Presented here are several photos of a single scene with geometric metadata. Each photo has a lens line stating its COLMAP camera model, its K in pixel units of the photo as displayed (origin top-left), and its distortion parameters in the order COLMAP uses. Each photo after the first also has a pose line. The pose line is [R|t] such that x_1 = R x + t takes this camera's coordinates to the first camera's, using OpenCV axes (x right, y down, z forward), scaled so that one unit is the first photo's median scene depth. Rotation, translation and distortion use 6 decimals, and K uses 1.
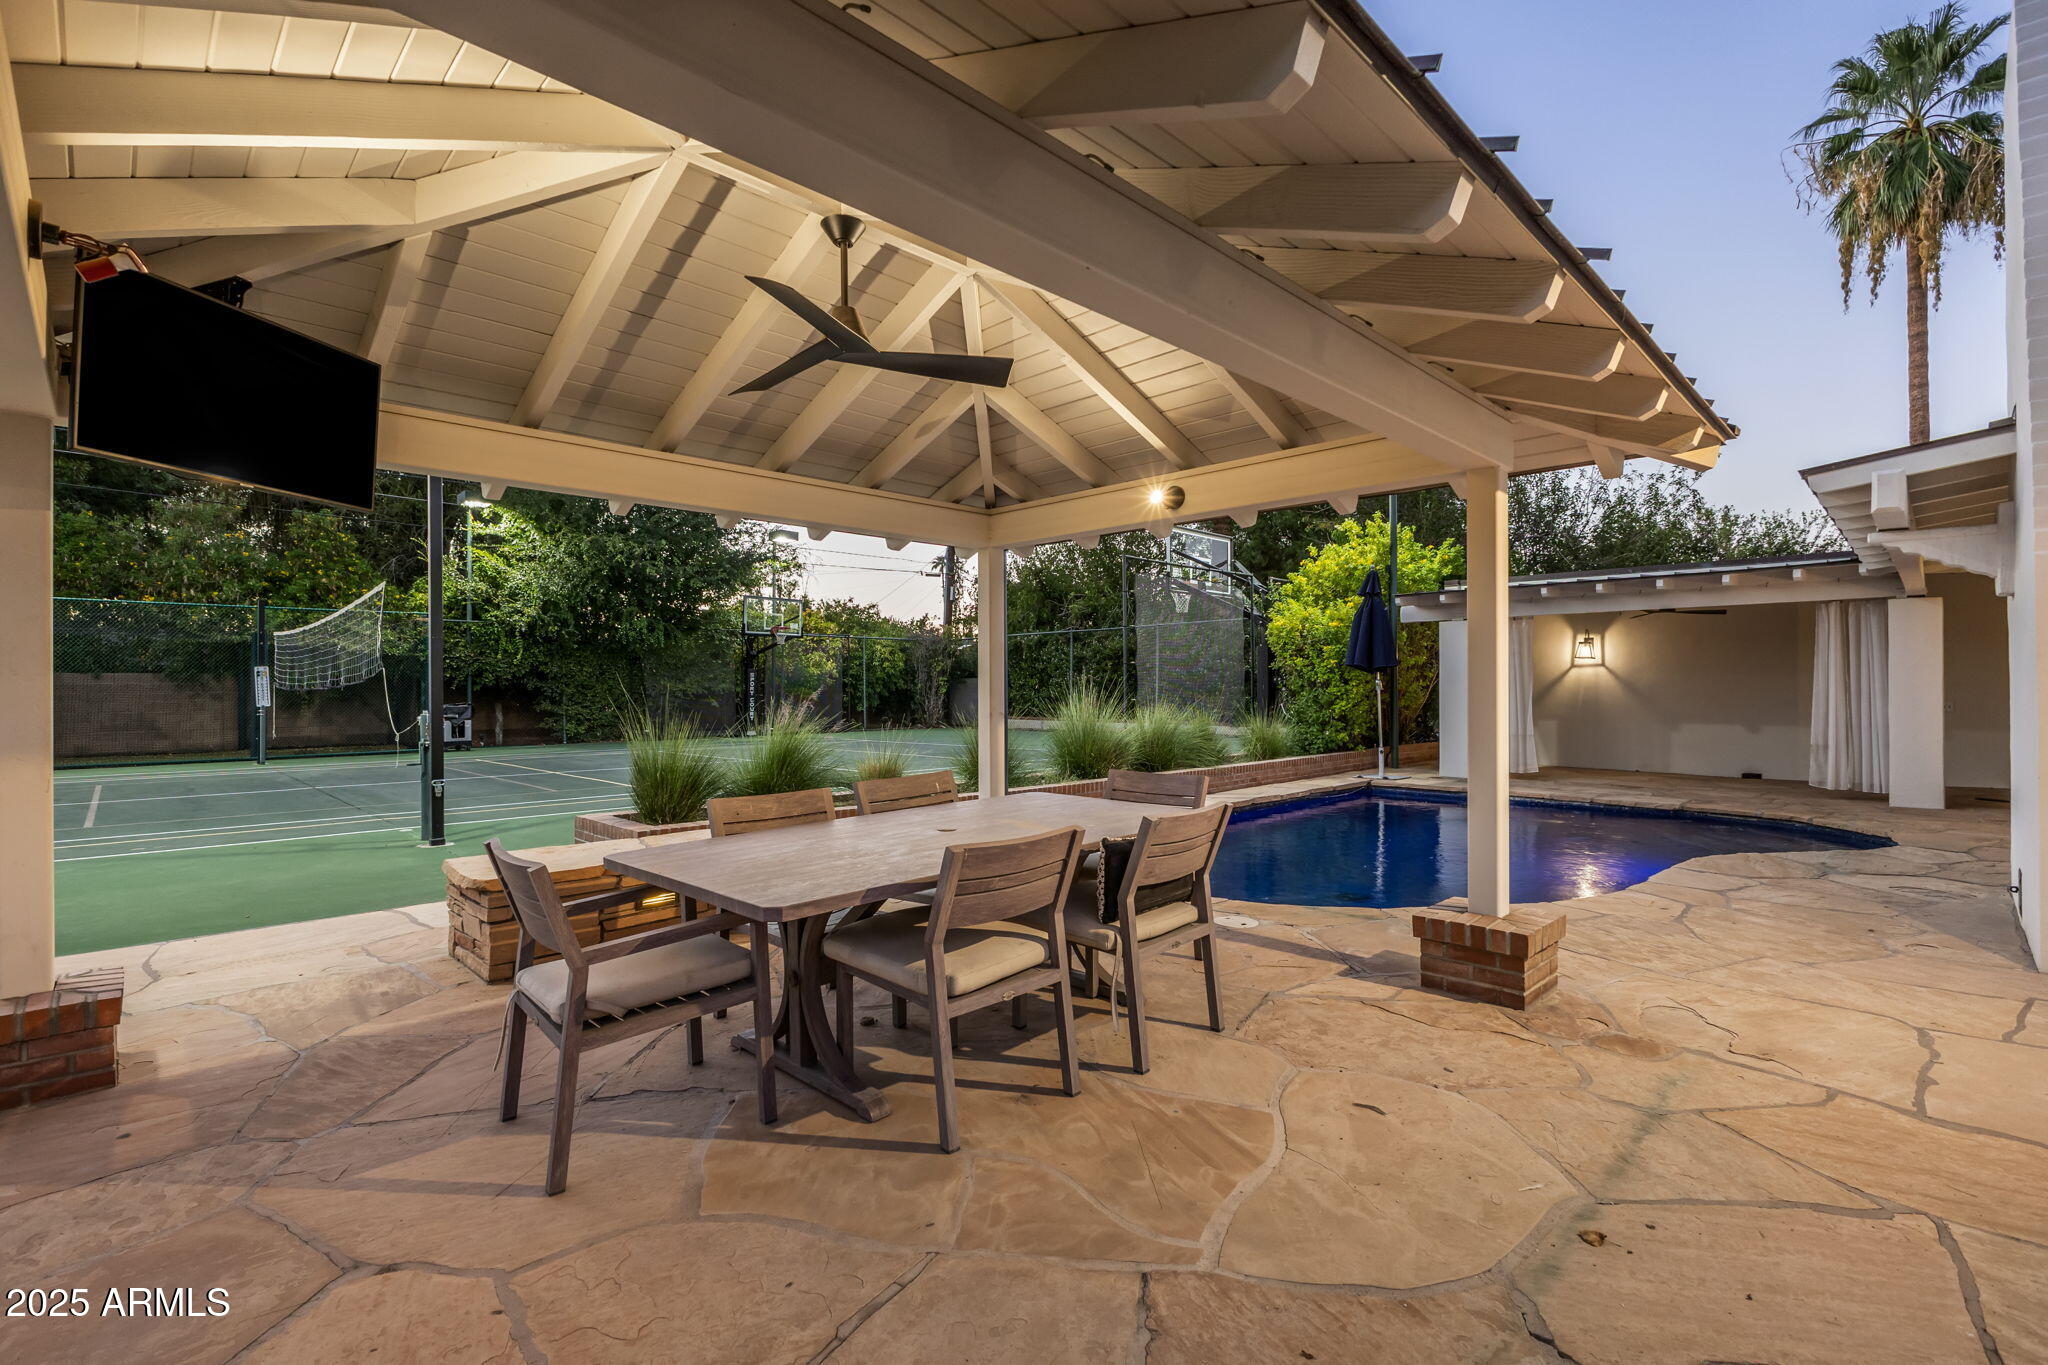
lens RADIAL K [[922.1, 0, 1029.4], [0, 922.1, 679.4], [0, 0, 1]] dist [-0.004558, 0.000233]
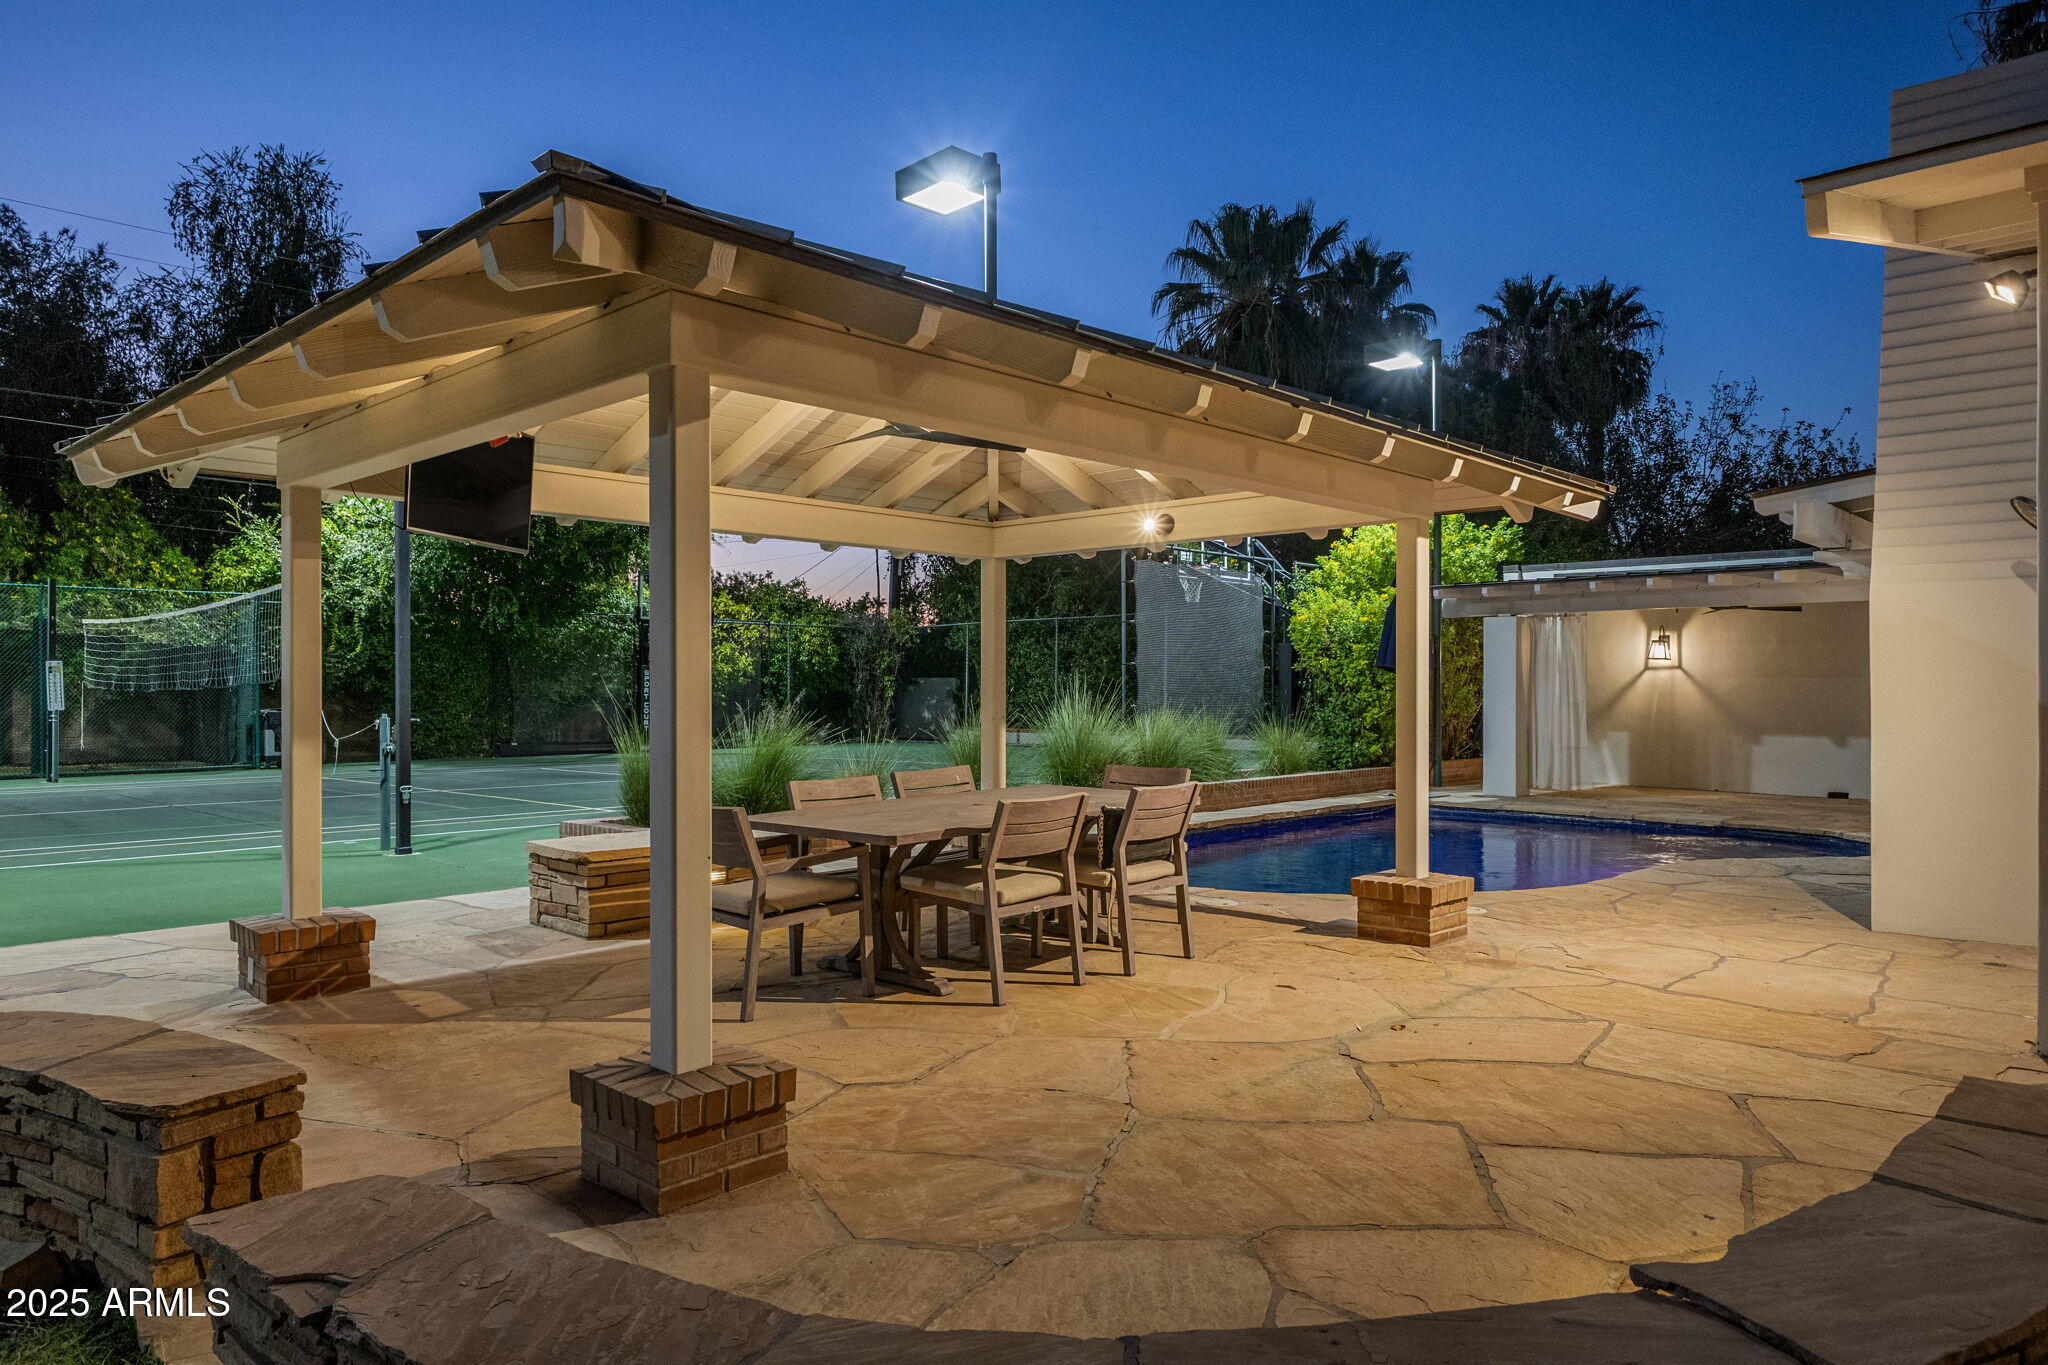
lens RADIAL K [[1302.4, 0, 1028.1], [0, 1302.4, 678.2], [0, 0, 1]] dist [0.007148, -0.003485]
pose [[0.999600, 0.004113, 0.027996, -0.019708], [-0.004118, 0.999992, 0.000116, -0.003442], [-0.027996, -0.000232, 0.999608, -0.214403]]
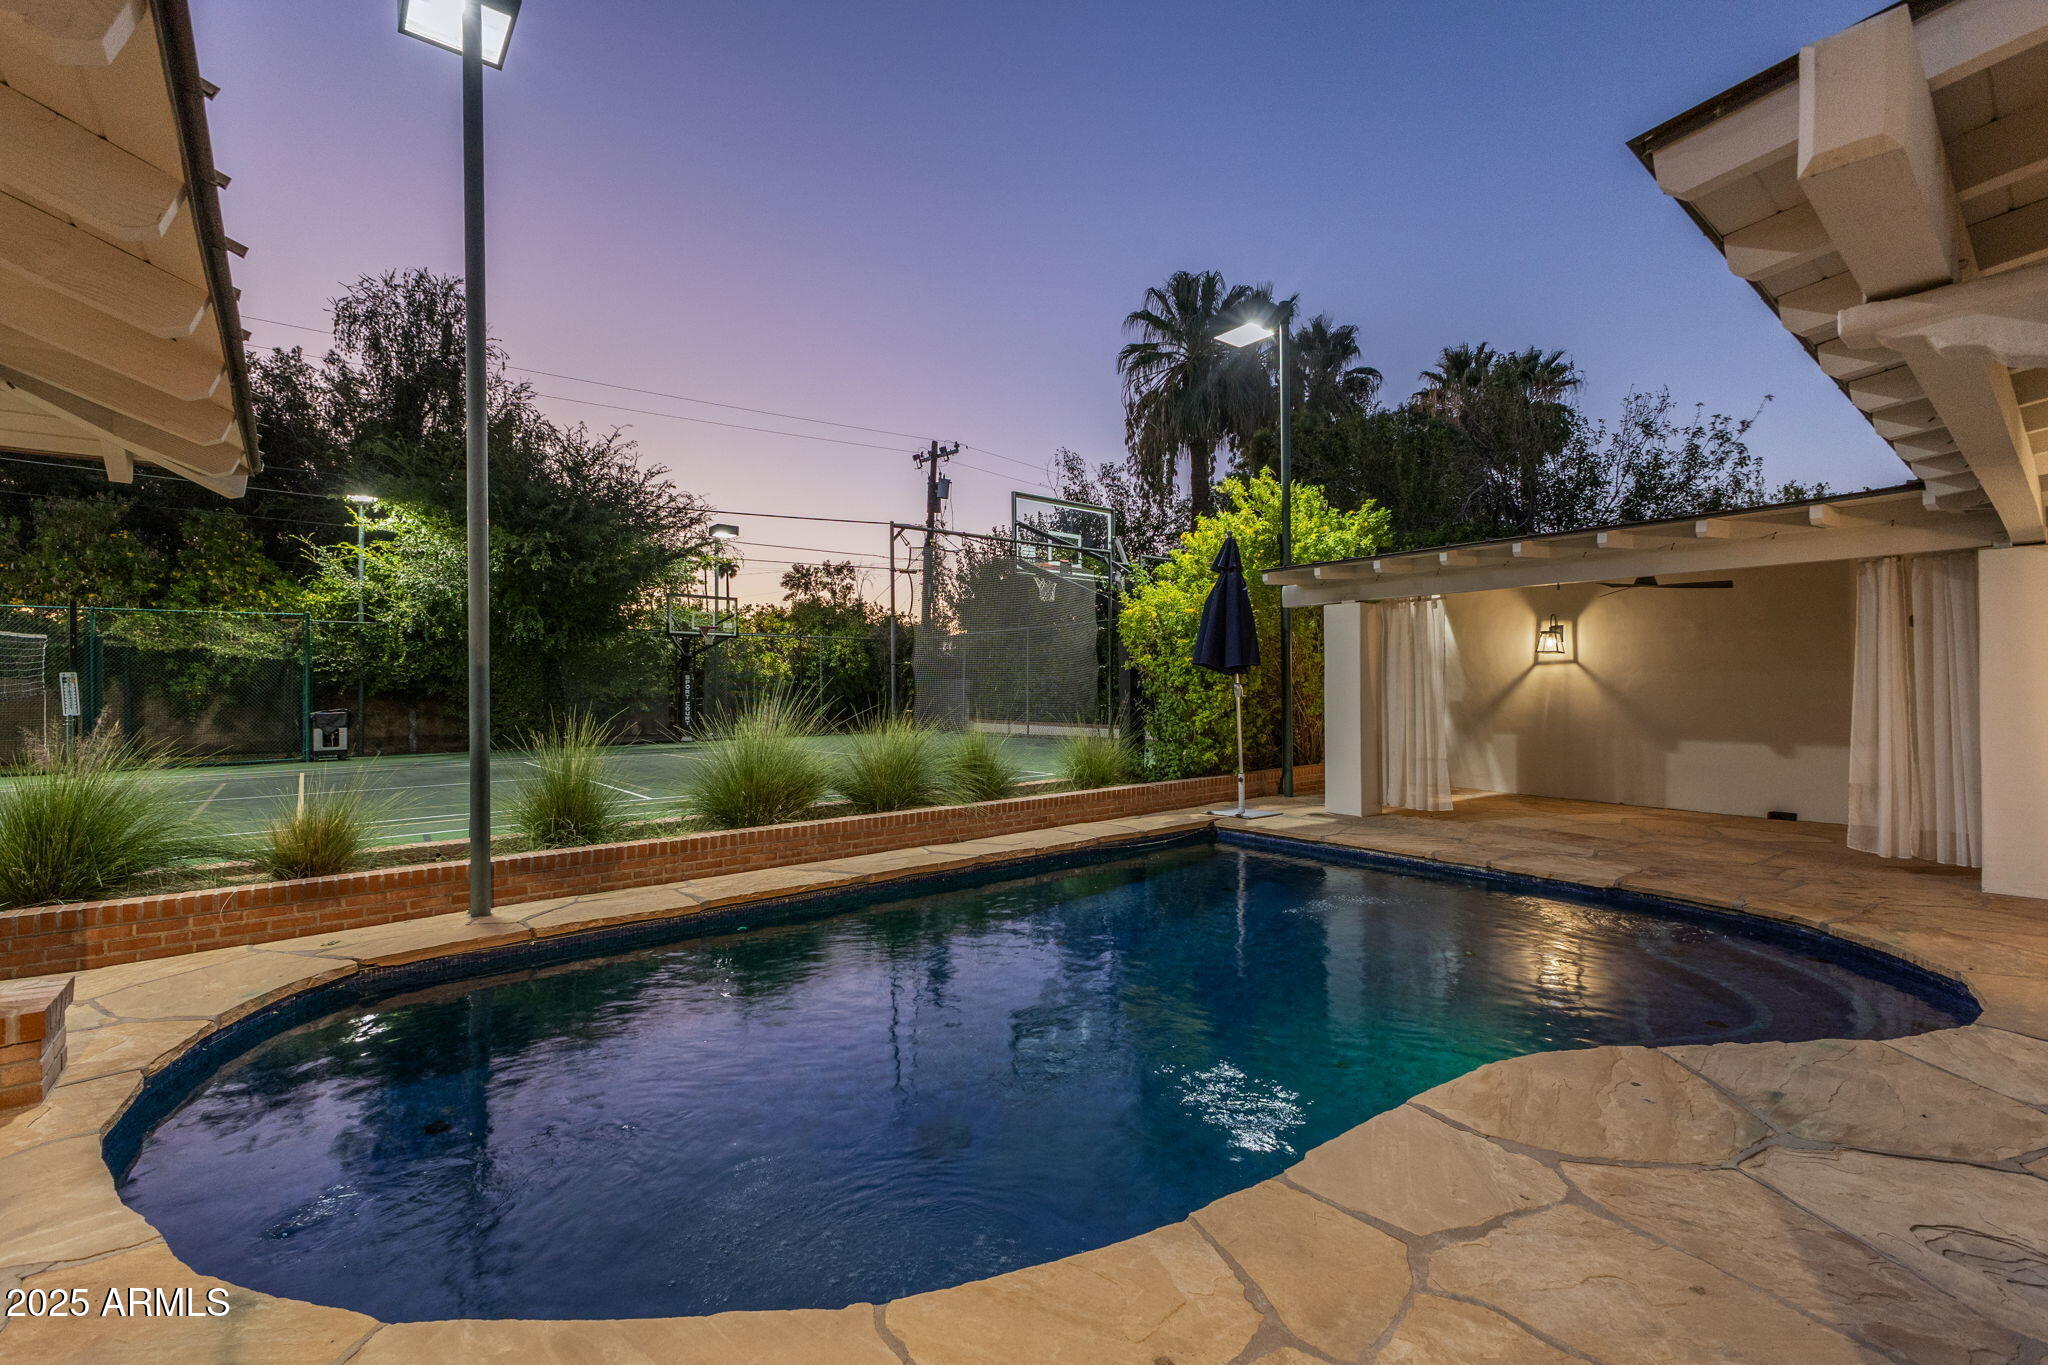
lens RADIAL K [[878.9, 0, 1028.1], [0, 878.9, 679.6], [0, 0, 1]] dist [0.011121, -0.002049]
pose [[0.995805, -0.004810, -0.091378, 0.262623], [0.004976, 0.999986, 0.001593, -0.004502], [0.091369, -0.002041, 0.995815, 0.259820]]
